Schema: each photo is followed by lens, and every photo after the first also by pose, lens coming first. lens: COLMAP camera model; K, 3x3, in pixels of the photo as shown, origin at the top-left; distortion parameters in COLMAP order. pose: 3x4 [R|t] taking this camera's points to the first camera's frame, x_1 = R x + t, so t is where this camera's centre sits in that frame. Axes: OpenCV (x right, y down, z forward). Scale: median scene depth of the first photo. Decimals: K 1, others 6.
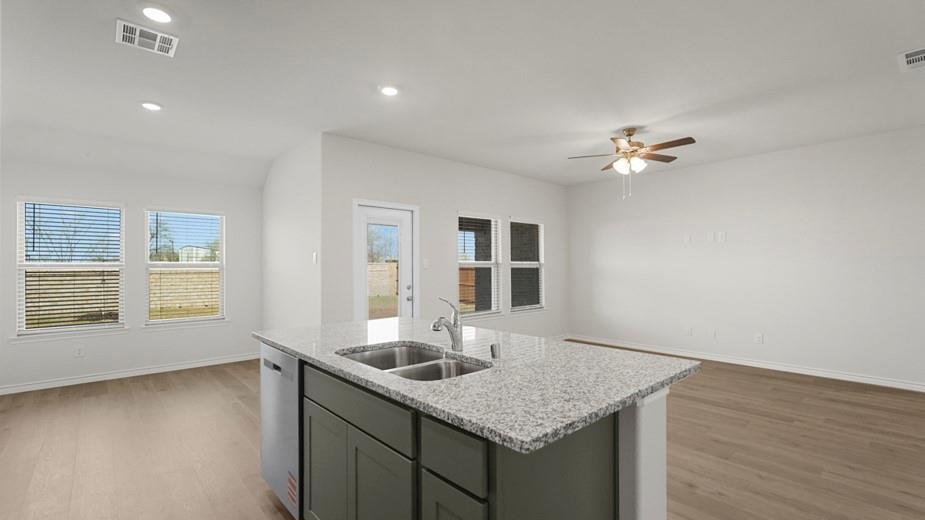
lens RADIAL K [[410.2, 0, 460.1], [0, 410.2, 262.7], [0, 0, 1]] dist [-0.018102, 0.010278]
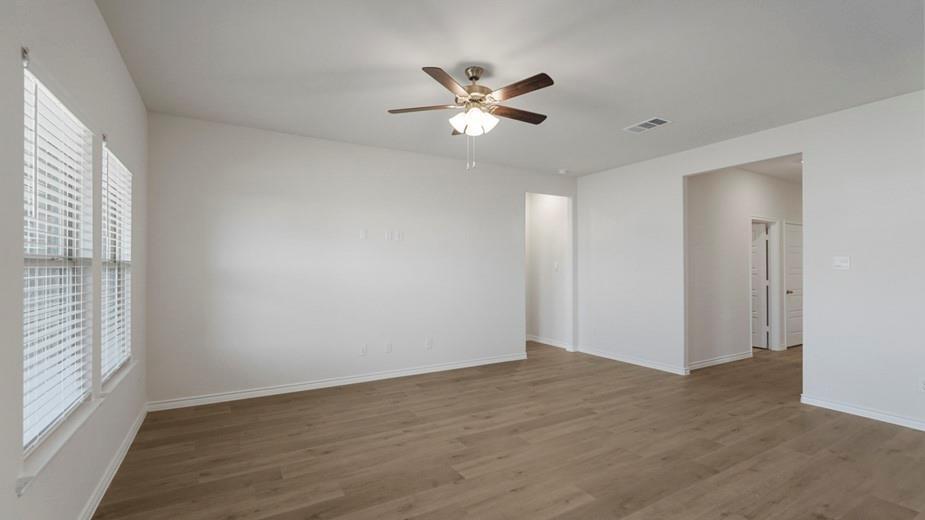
lens RADIAL K [[415.0, 0, 463.1], [0, 415.0, 263.9], [0, 0, 1]] dist [-0.000831, 0.000197]
pose [[0.194588, 0.011560, 0.980817, -0.251712], [-0.012341, 0.999880, -0.009337, 0.007093], [-0.980807, -0.010287, 0.194708, 0.827975]]
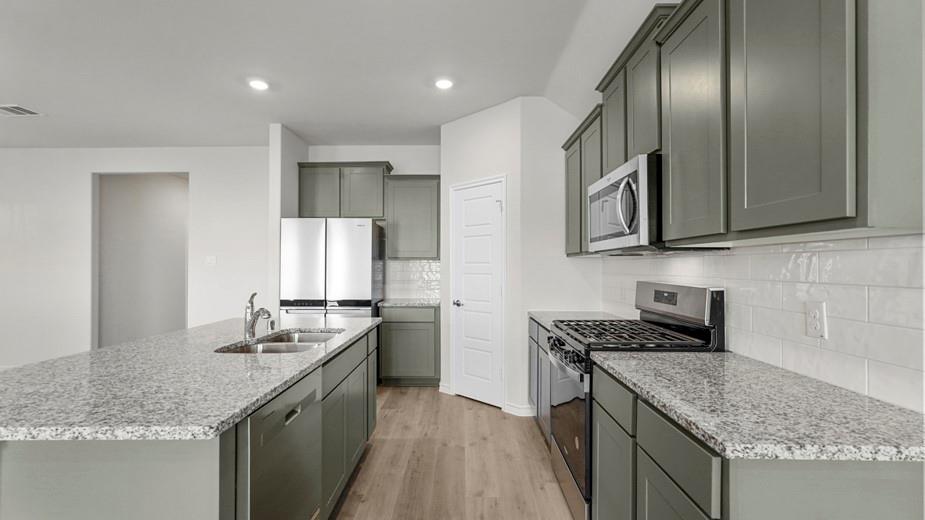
lens RADIAL K [[410.2, 0, 460.1], [0, 410.2, 262.7], [0, 0, 1]] dist [-0.018102, 0.010278]
pose [[-0.740522, 0.010593, 0.671949, -0.507003], [-0.003304, 0.999806, -0.019403, 0.011209], [-0.672024, -0.016588, -0.740343, 0.609681]]
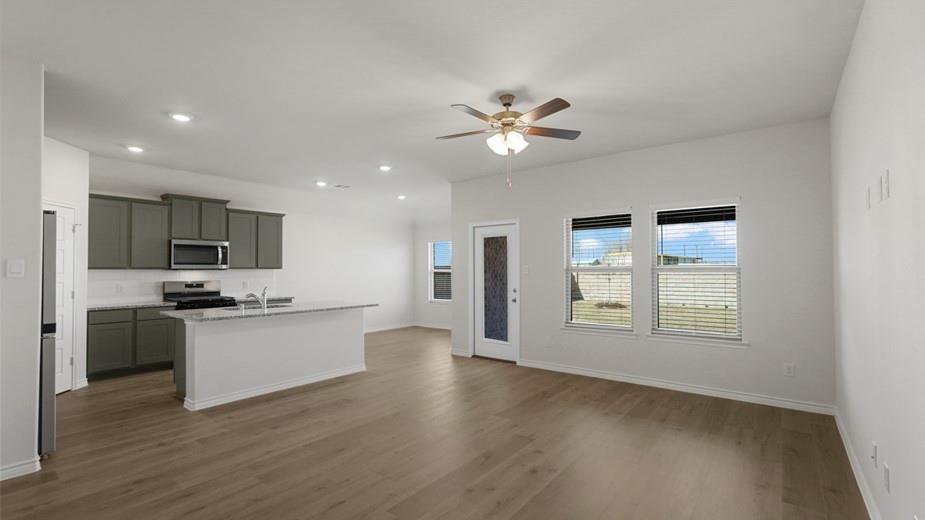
lens RADIAL K [[409.3, 0, 458.4], [0, 409.3, 263.2], [0, 0, 1]] dist [-0.001399, 0.000287]
pose [[0.162337, -0.015592, -0.986612, 1.093470], [0.013917, 0.999812, -0.013511, -0.002240], [0.986637, -0.011538, 0.162524, 0.733797]]
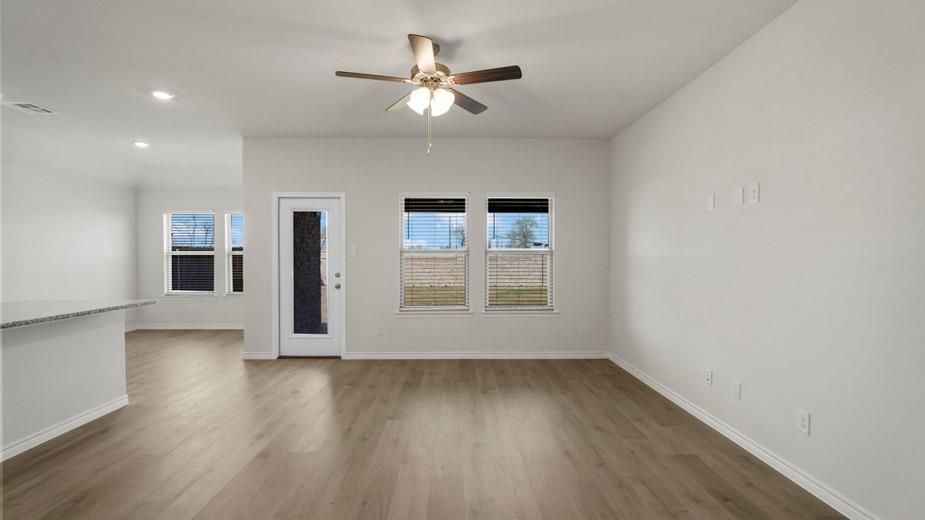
lens RADIAL K [[410.2, 0, 460.1], [0, 410.2, 262.7], [0, 0, 1]] dist [-0.018102, 0.010278]
pose [[0.756354, 0.016190, -0.653962, 0.837903], [0.002584, 0.999612, 0.027736, 0.004054], [0.654158, -0.022668, 0.756018, 0.492985]]
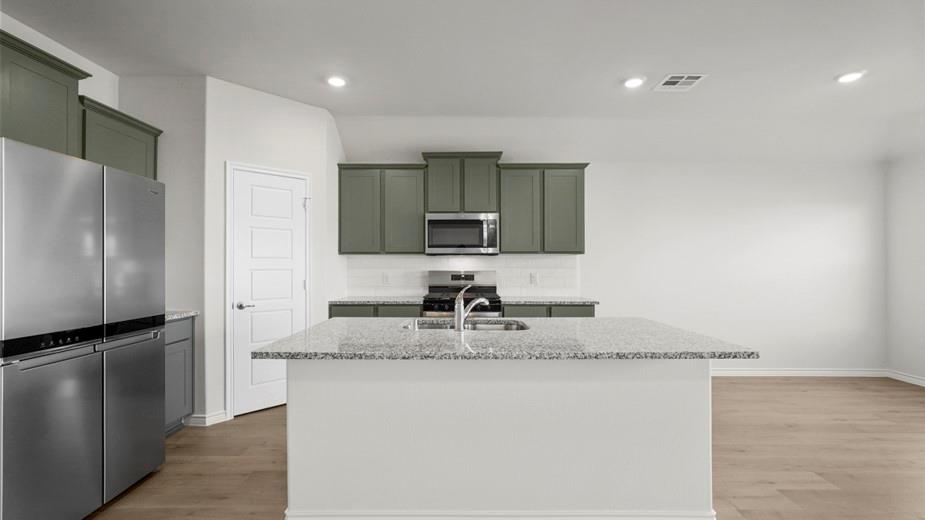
lens RADIAL K [[410.2, 0, 460.1], [0, 410.2, 262.7], [0, 0, 1]] dist [-0.018102, 0.010278]
pose [[-0.670026, 0.001391, -0.742337, 0.359792], [0.010257, 0.999920, -0.007384, 0.013268], [0.742267, -0.012562, -0.669986, 0.746636]]
